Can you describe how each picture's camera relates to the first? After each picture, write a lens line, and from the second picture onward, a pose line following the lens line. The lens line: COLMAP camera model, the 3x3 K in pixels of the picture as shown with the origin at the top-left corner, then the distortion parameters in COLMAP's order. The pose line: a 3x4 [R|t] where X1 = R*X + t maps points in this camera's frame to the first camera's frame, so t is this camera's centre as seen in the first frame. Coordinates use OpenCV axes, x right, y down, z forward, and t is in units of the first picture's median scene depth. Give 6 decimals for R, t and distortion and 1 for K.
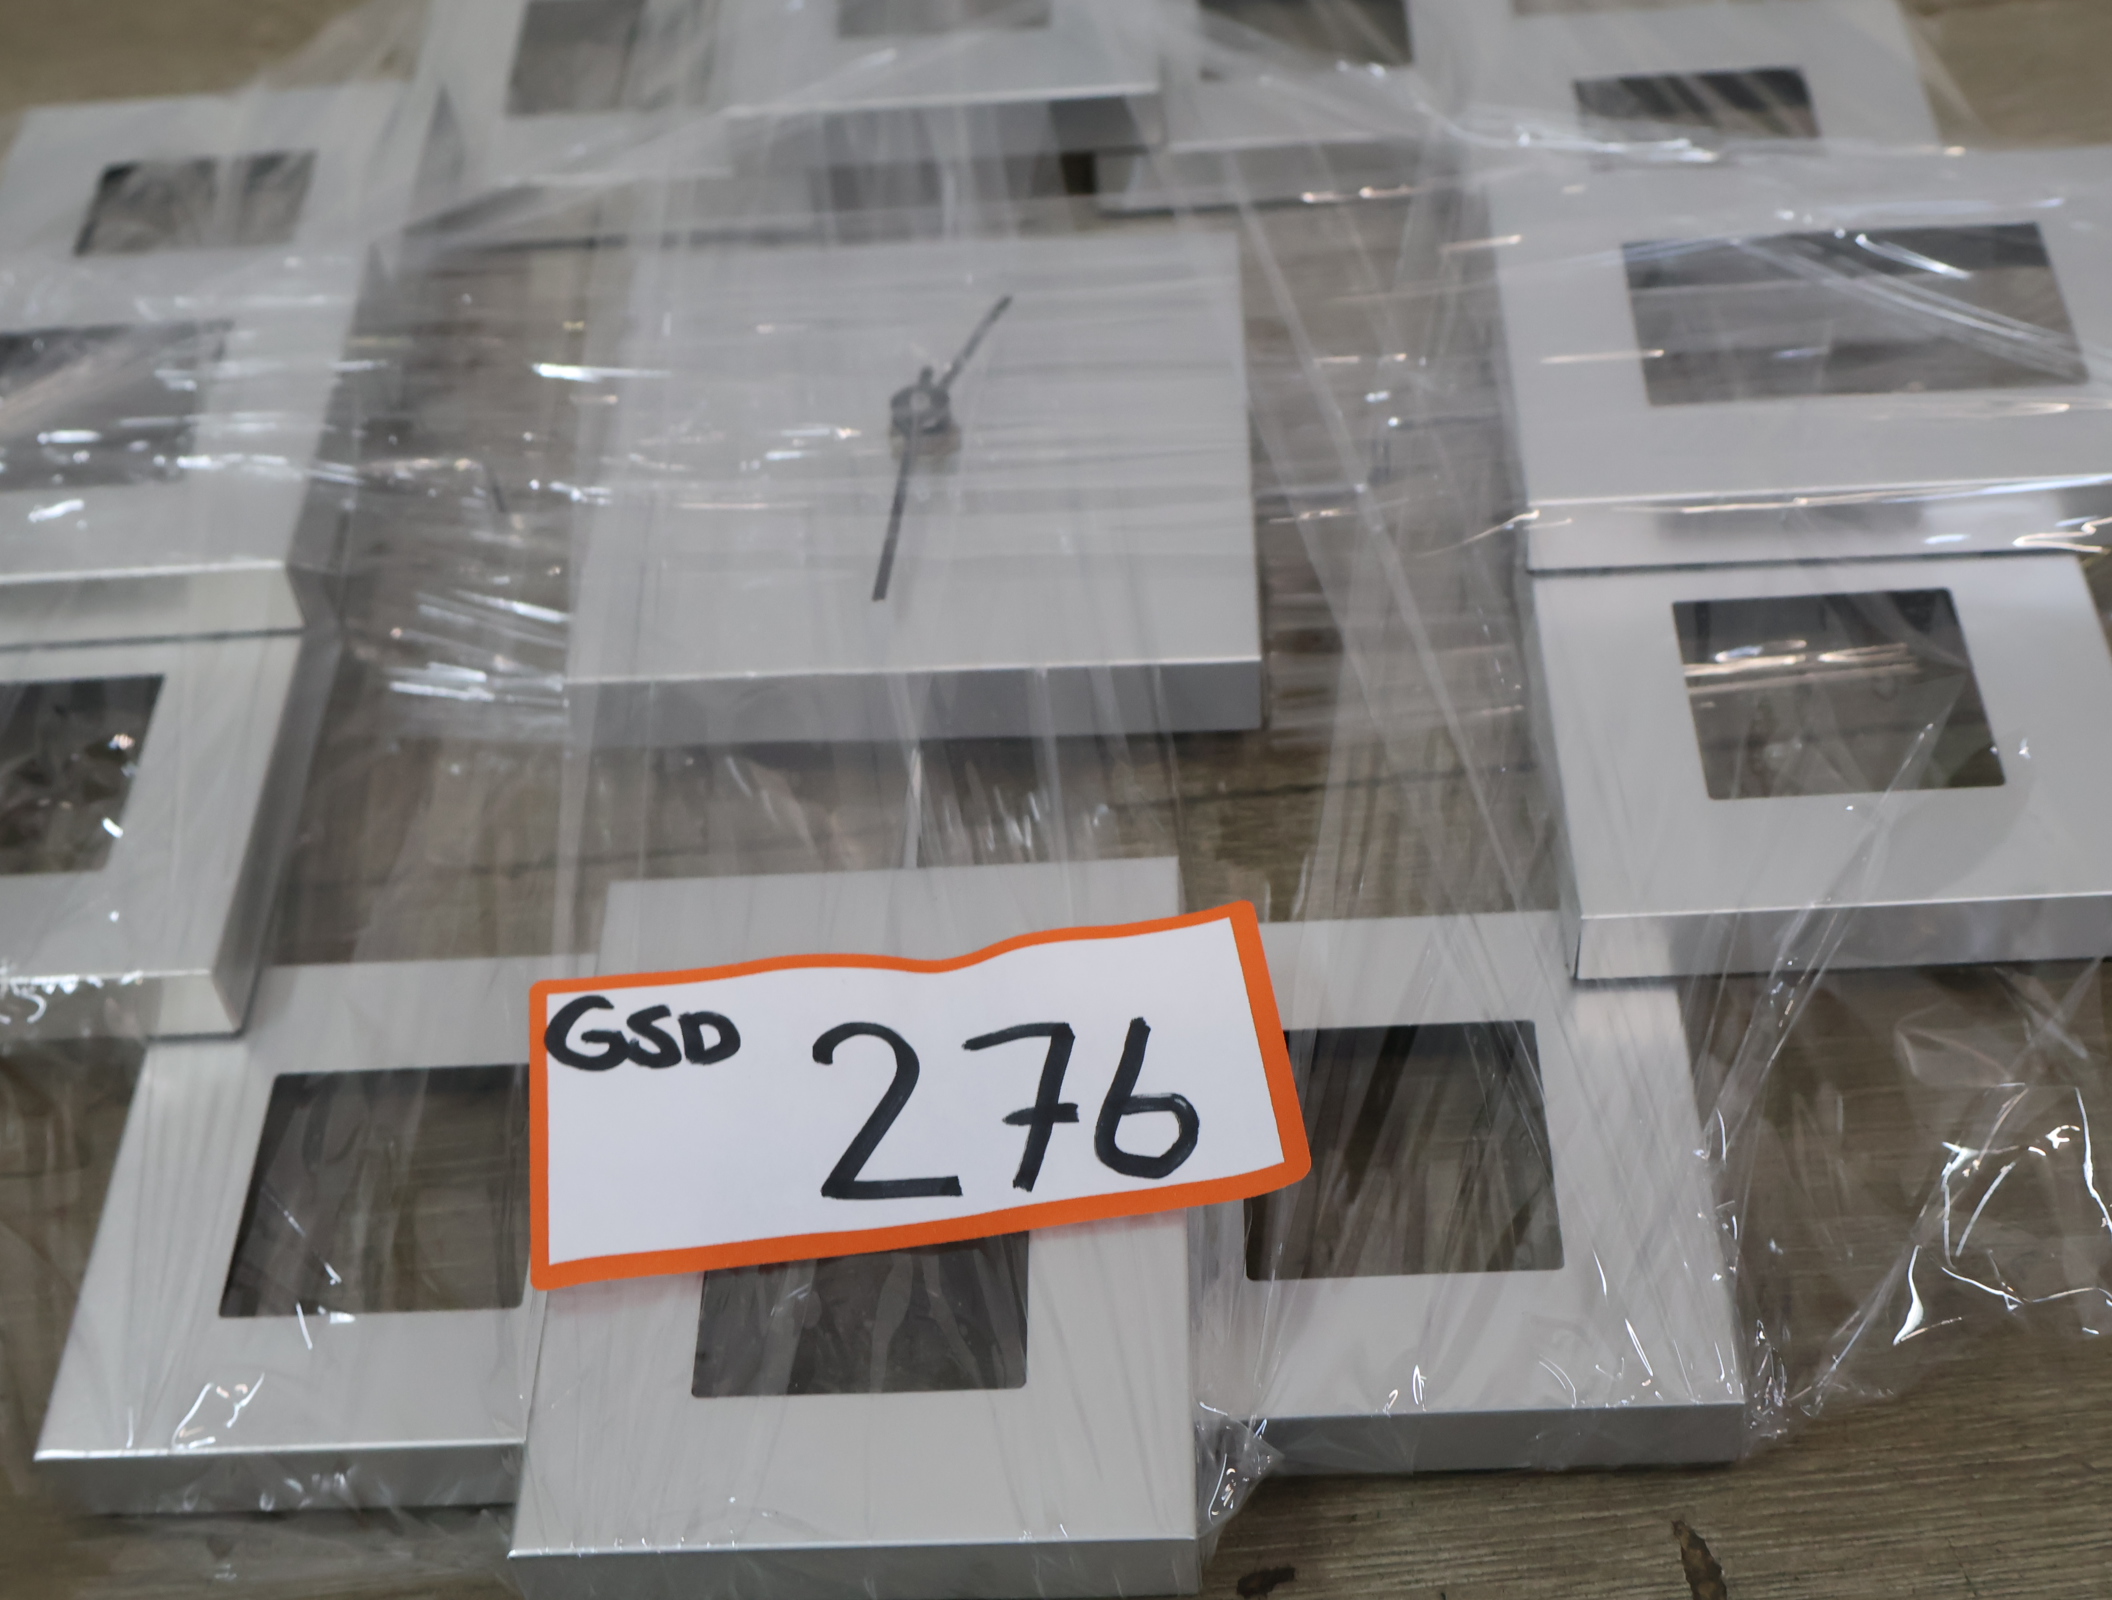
lens RADIAL K [[2945.0, 0, 1061.8], [0, 2945.0, 798.1], [0, 0, 1]] dist [-0.000178, -0.007682]
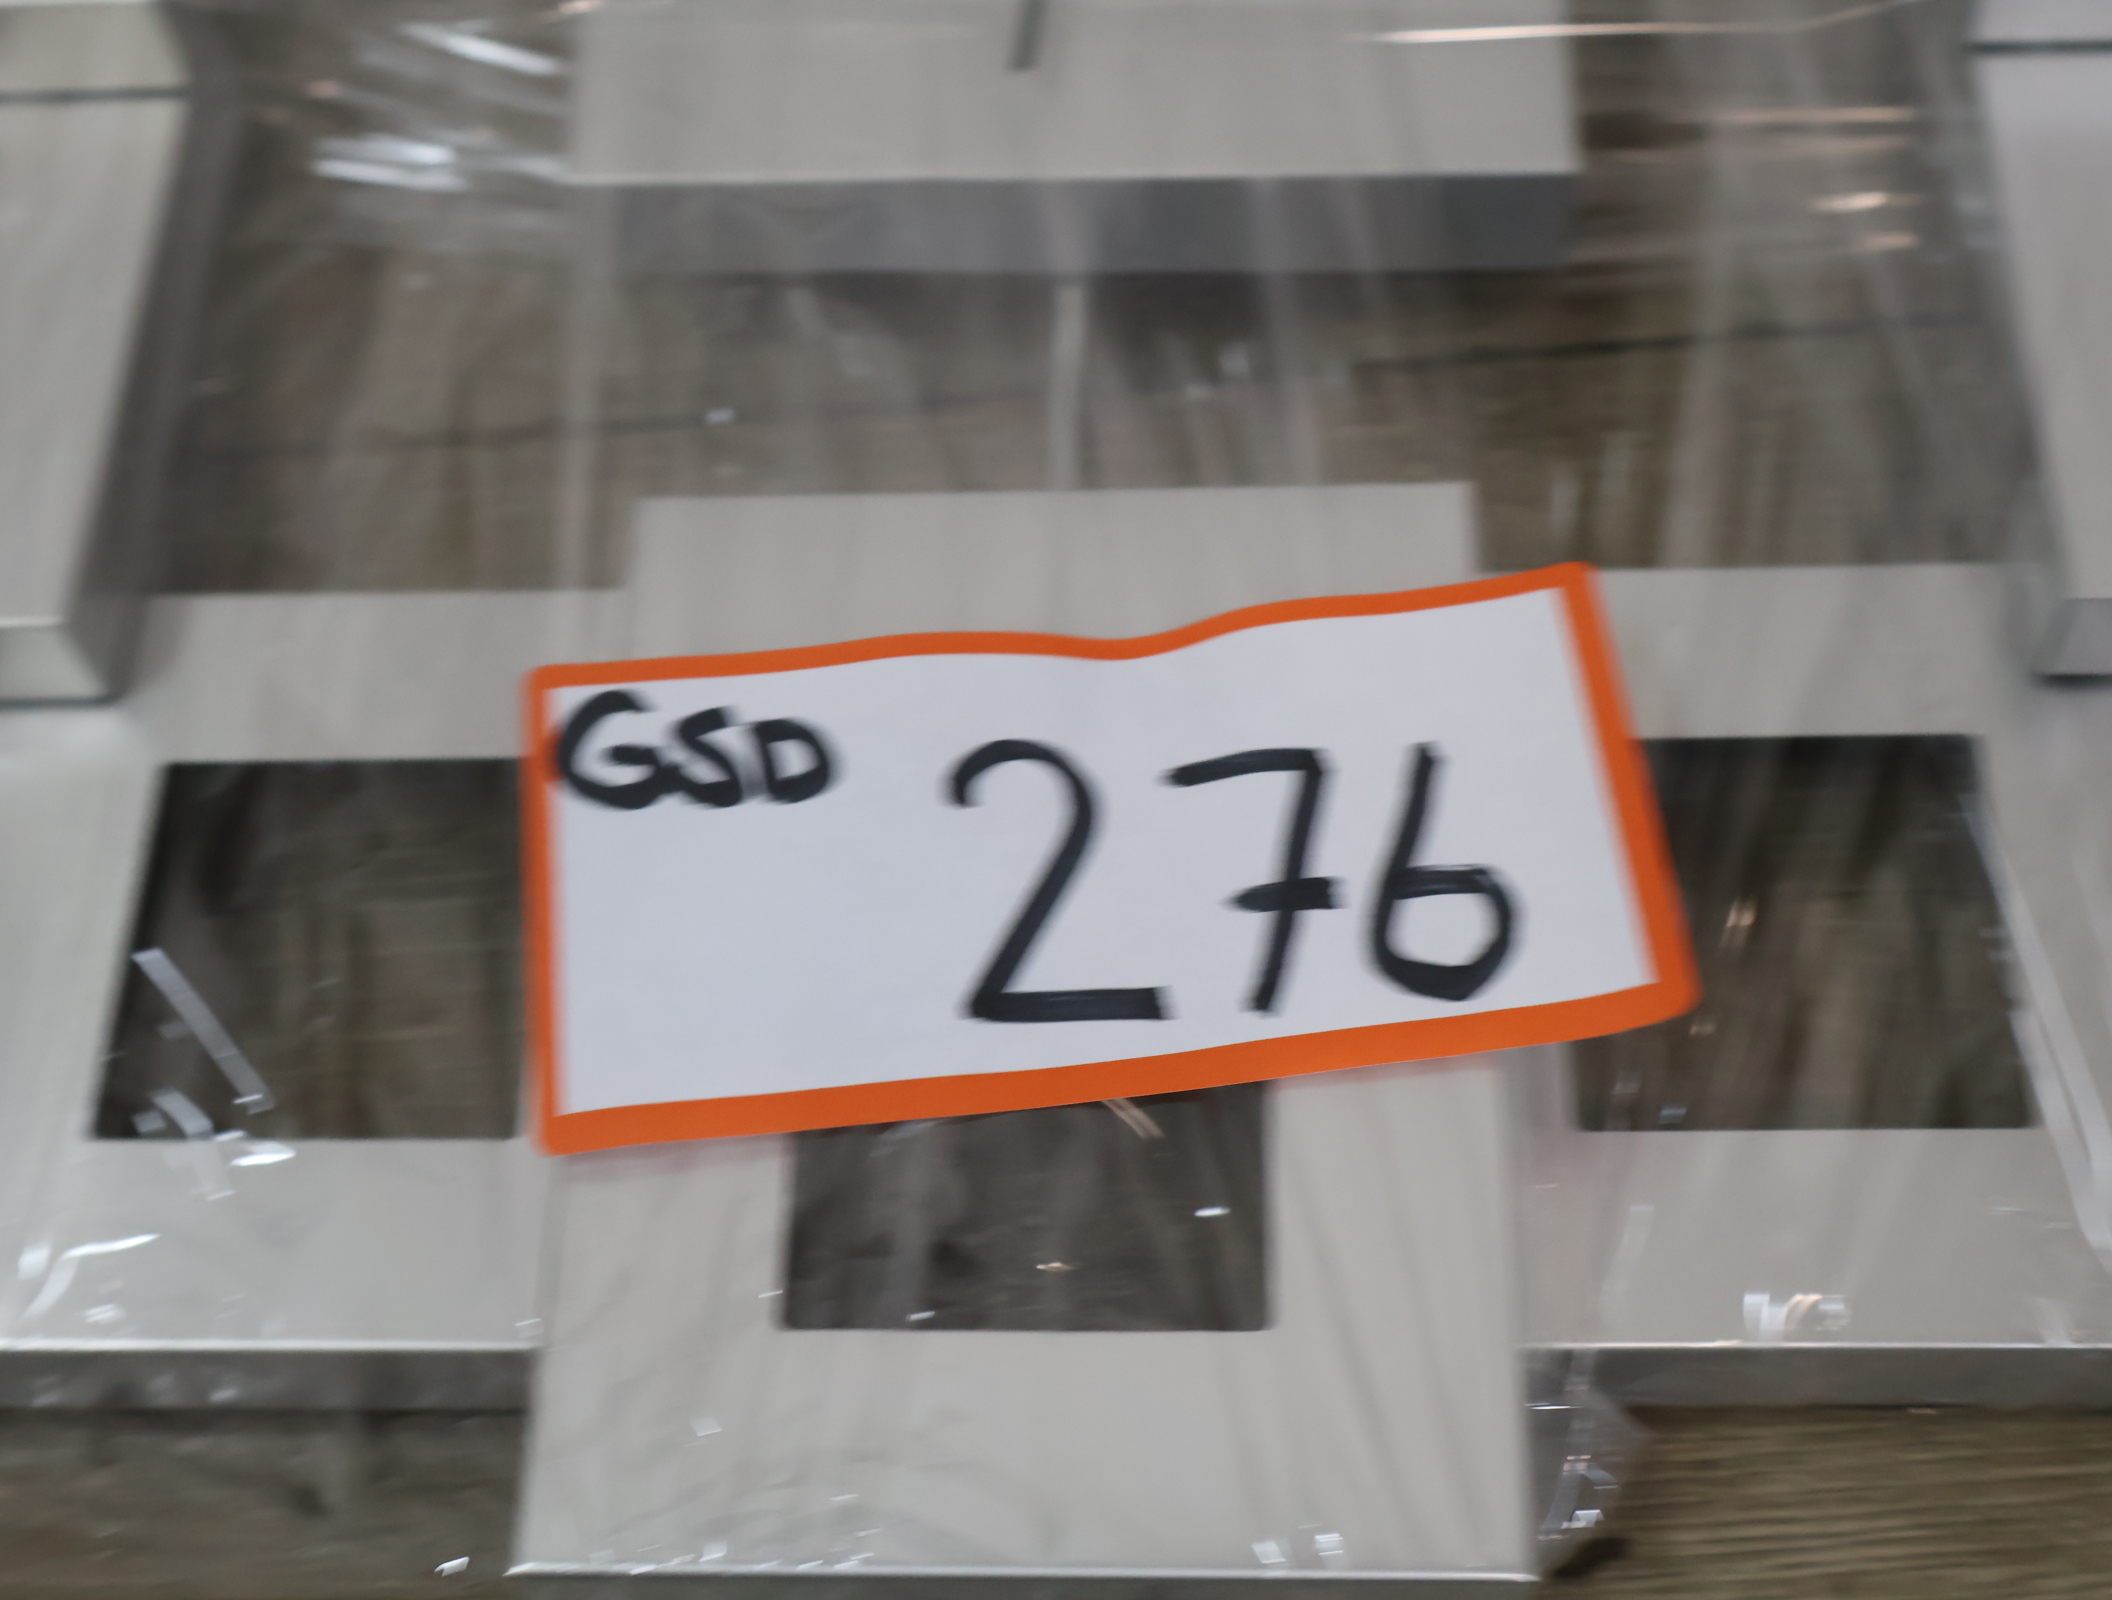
lens RADIAL K [[2945.0, 0, 1061.8], [0, 2945.0, 798.1], [0, 0, 1]] dist [-0.000178, -0.007682]
pose [[0.999796, 0.019017, 0.006757, -0.061994], [-0.020062, 0.972898, 0.230364, -0.067870], [-0.002193, -0.230453, 0.973081, 0.337629]]
